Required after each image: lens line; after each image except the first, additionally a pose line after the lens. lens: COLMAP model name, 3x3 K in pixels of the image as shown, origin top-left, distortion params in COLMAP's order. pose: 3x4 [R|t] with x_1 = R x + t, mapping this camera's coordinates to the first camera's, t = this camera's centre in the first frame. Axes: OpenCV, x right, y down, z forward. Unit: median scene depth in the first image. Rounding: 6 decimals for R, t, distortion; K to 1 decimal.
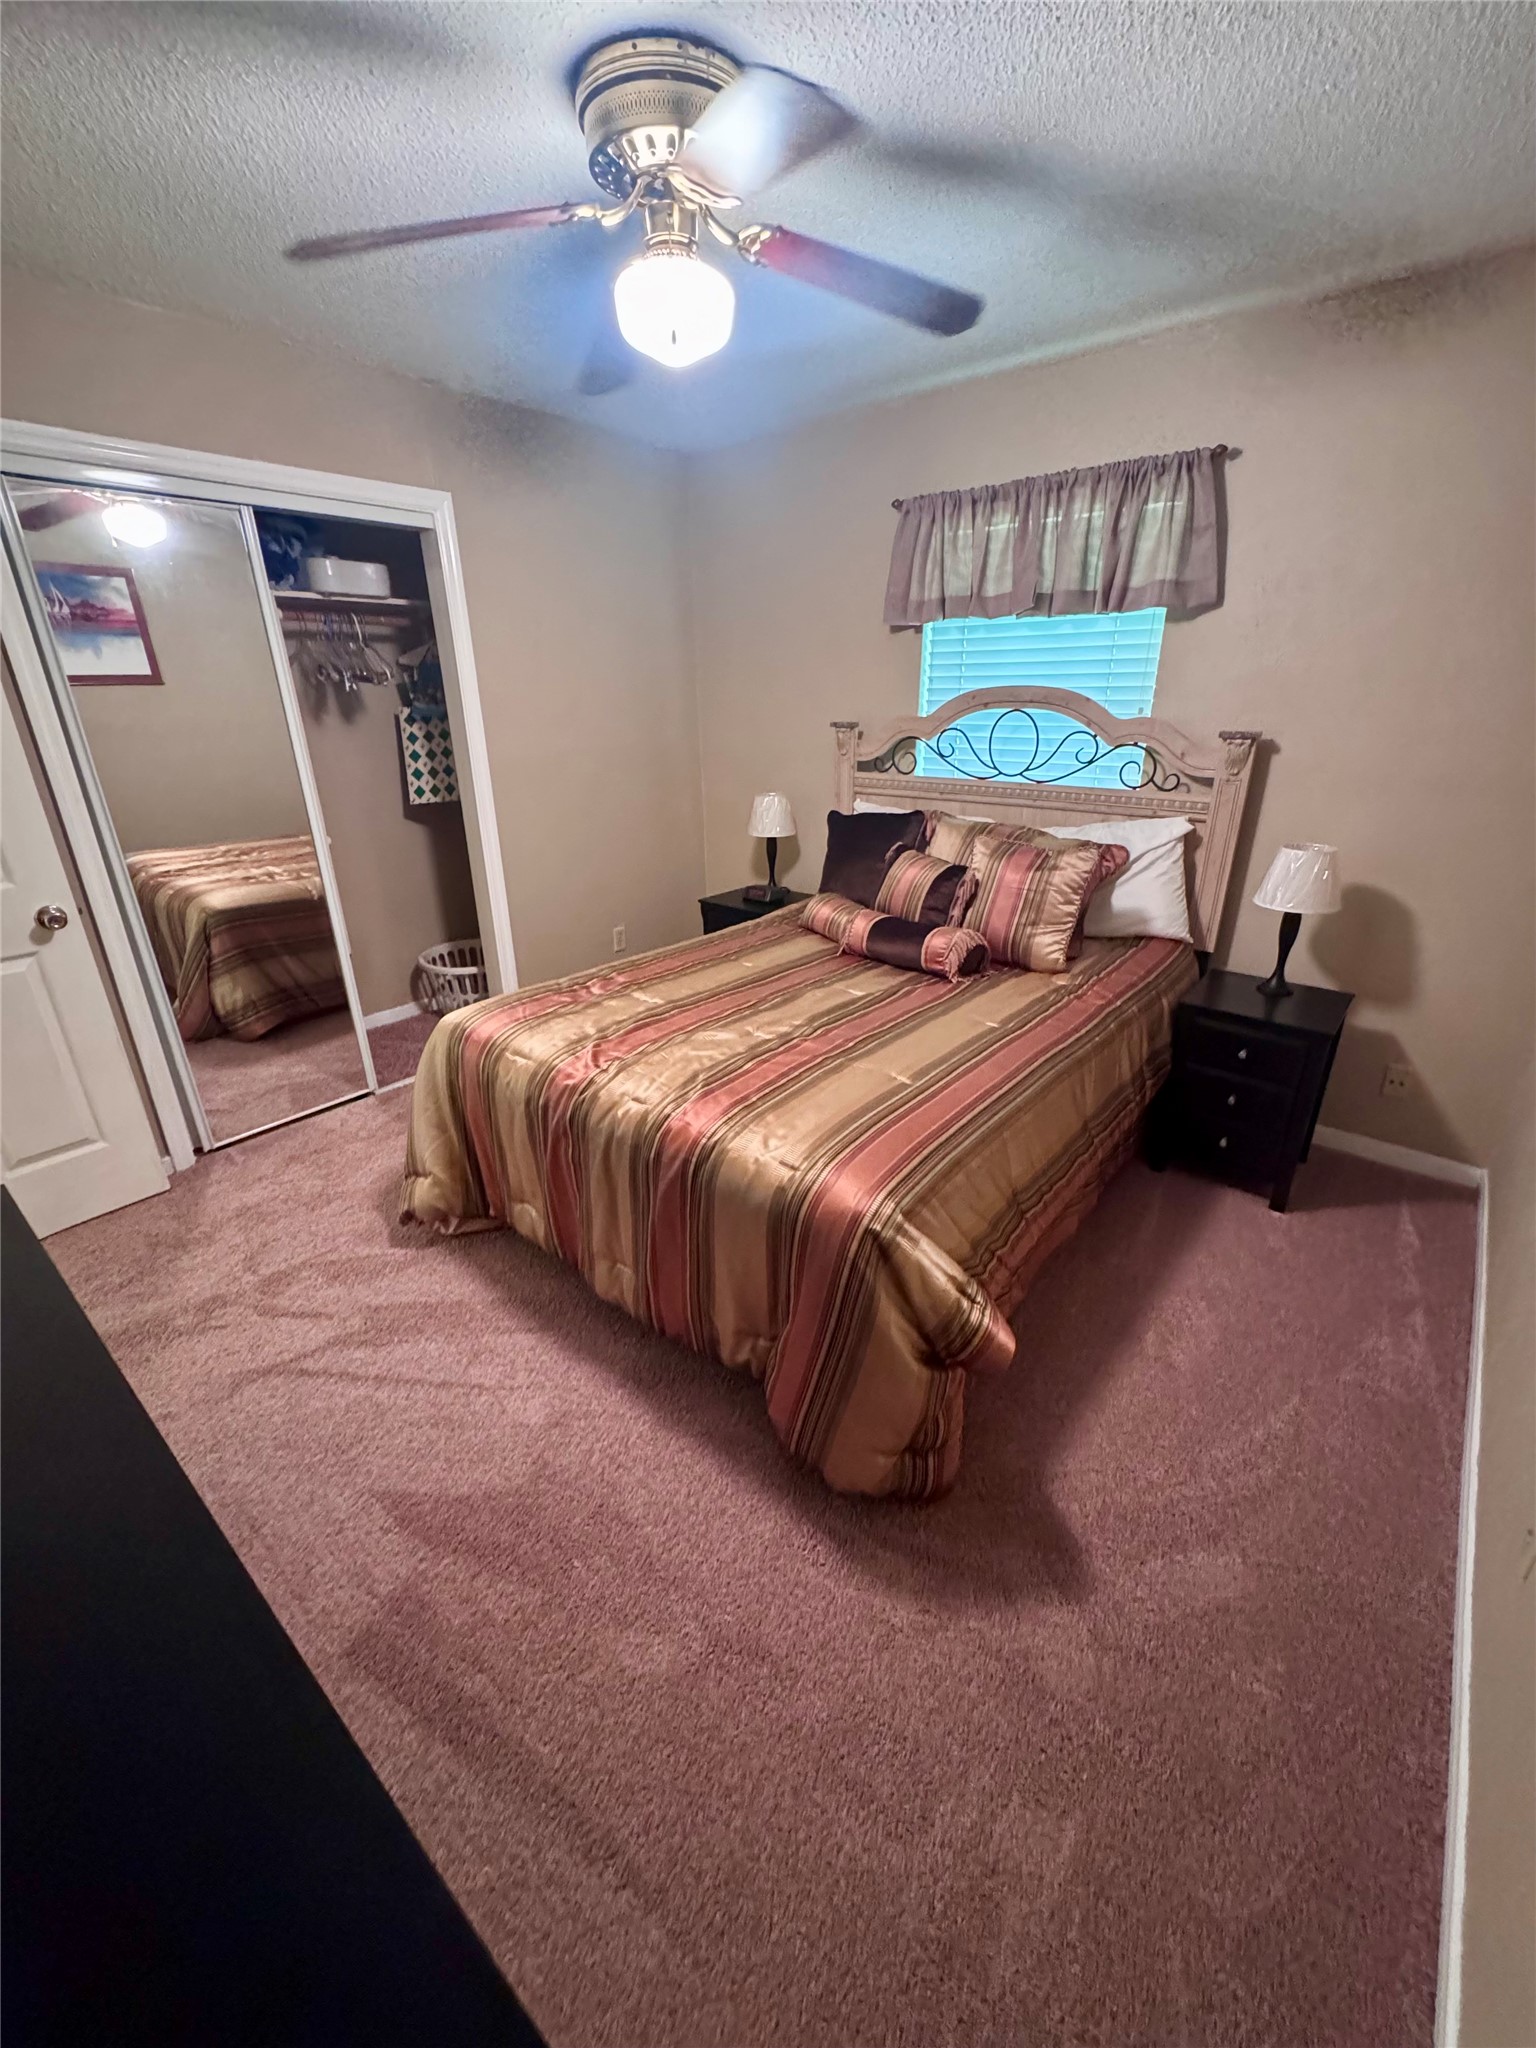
lens RADIAL K [[808.8, 0, 768.0], [0, 808.8, 1024.0], [0, 0, 1]] dist [0.001636, 0.000250]
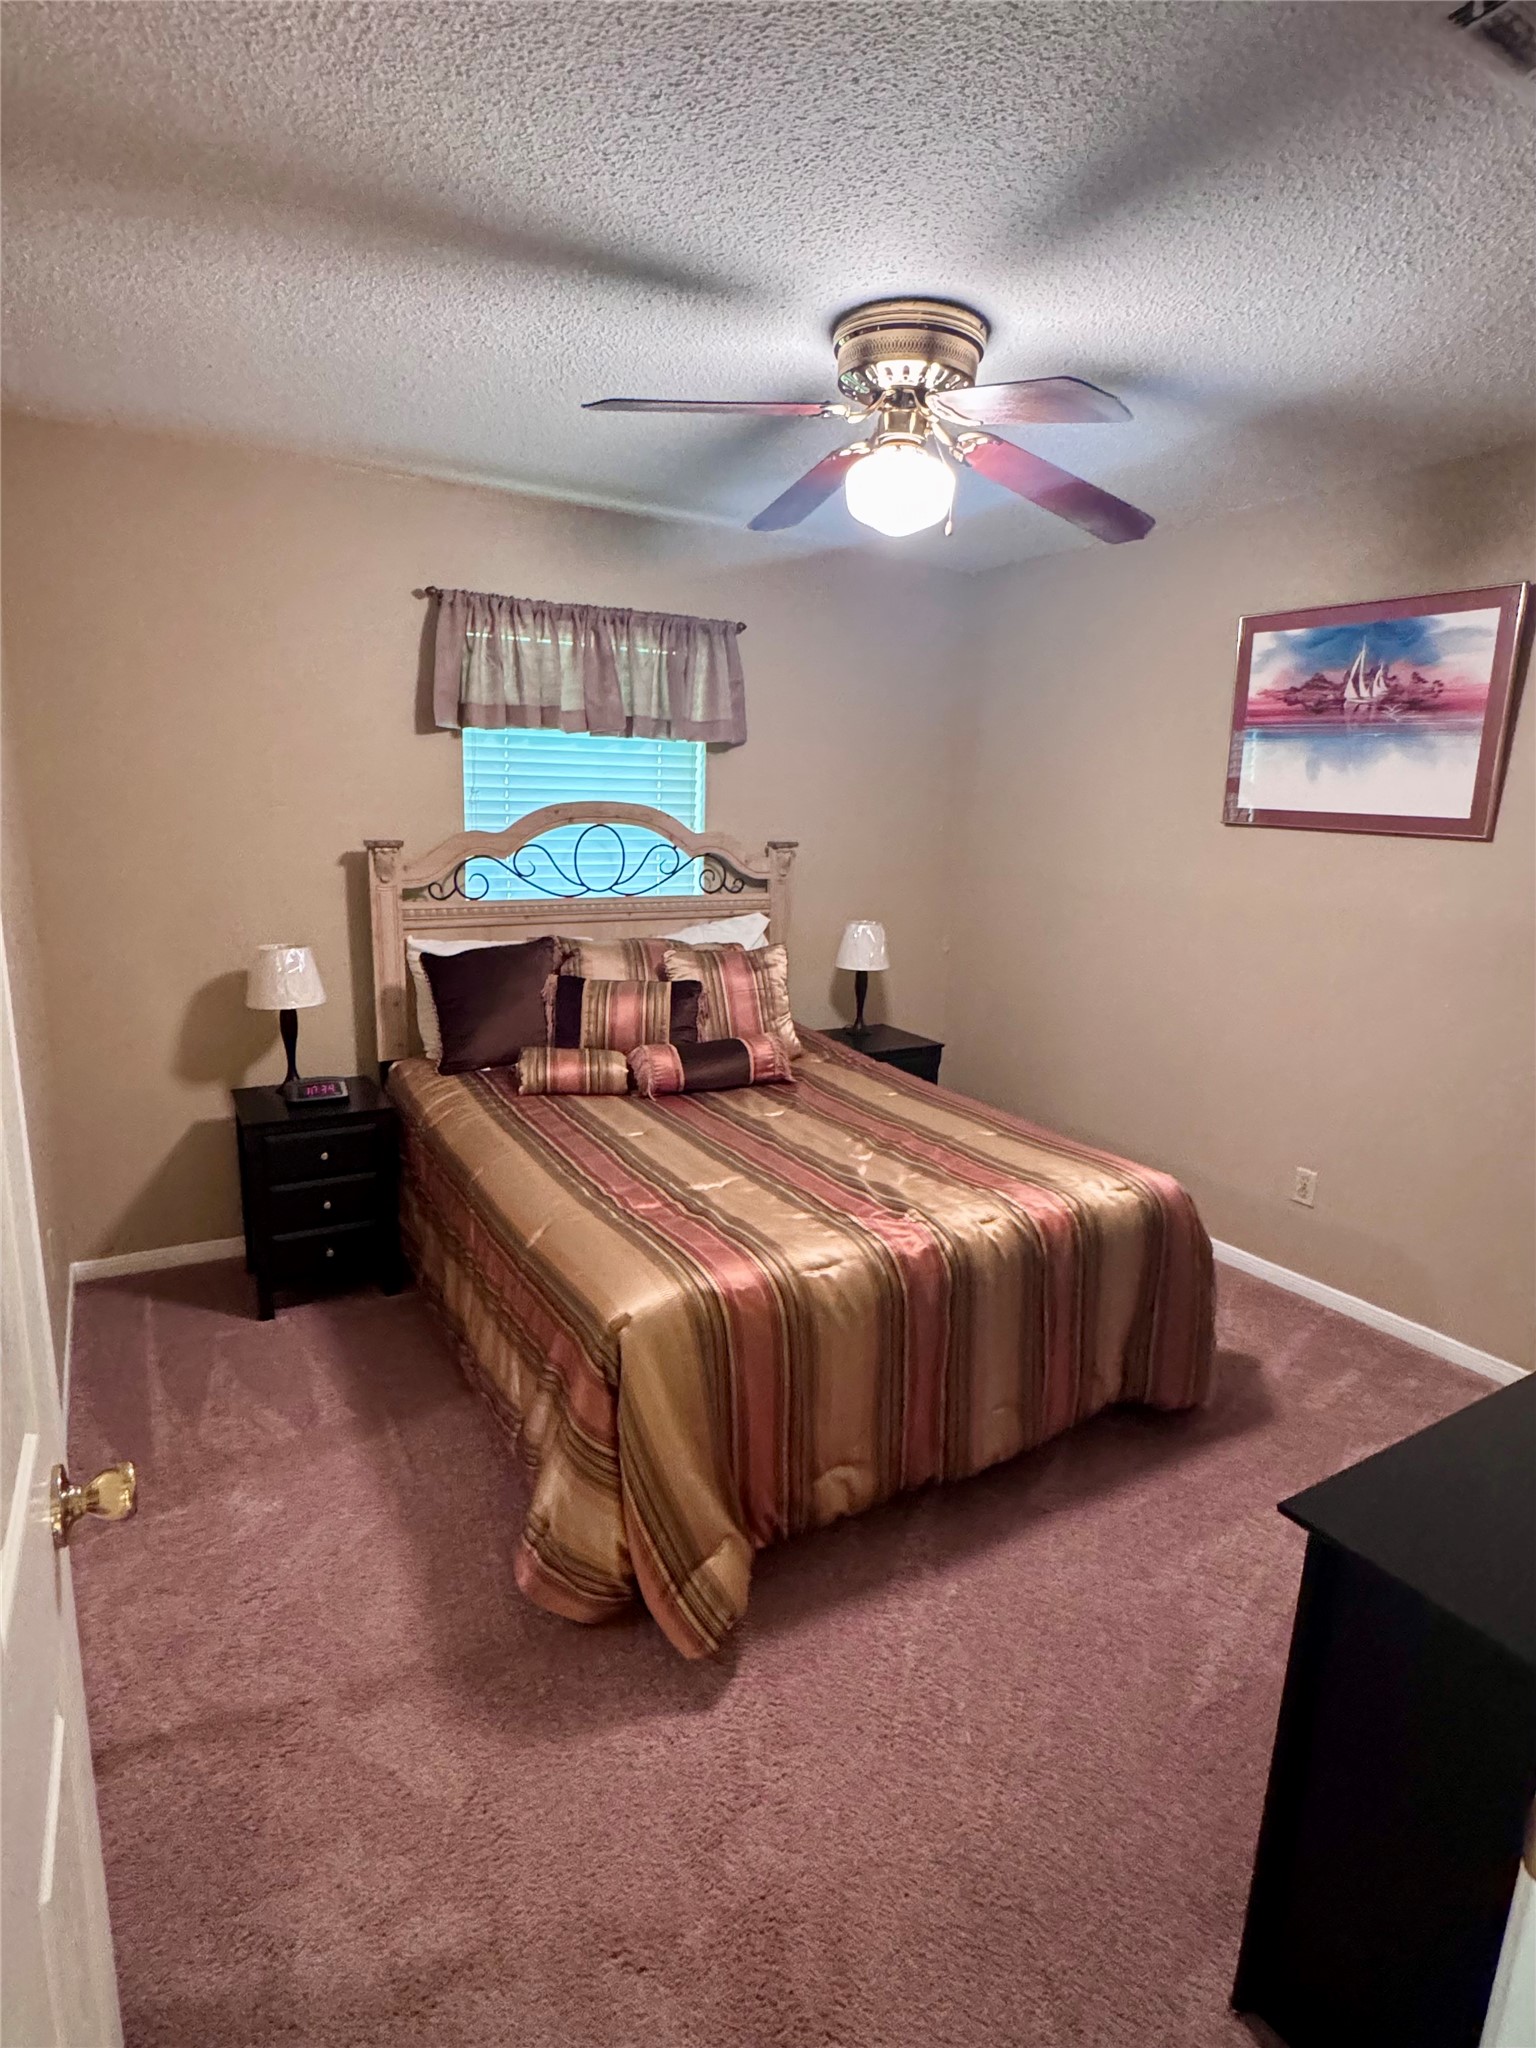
lens RADIAL K [[1072.6, 0, 768.0], [0, 1072.6, 1024.0], [0, 0, 1]] dist [-0.003162, -0.000898]
pose [[0.335803, -0.175771, 0.925387, -0.898591], [0.336075, 0.940132, 0.056617, -0.184120], [-0.879937, 0.291987, 0.374772, 0.448880]]
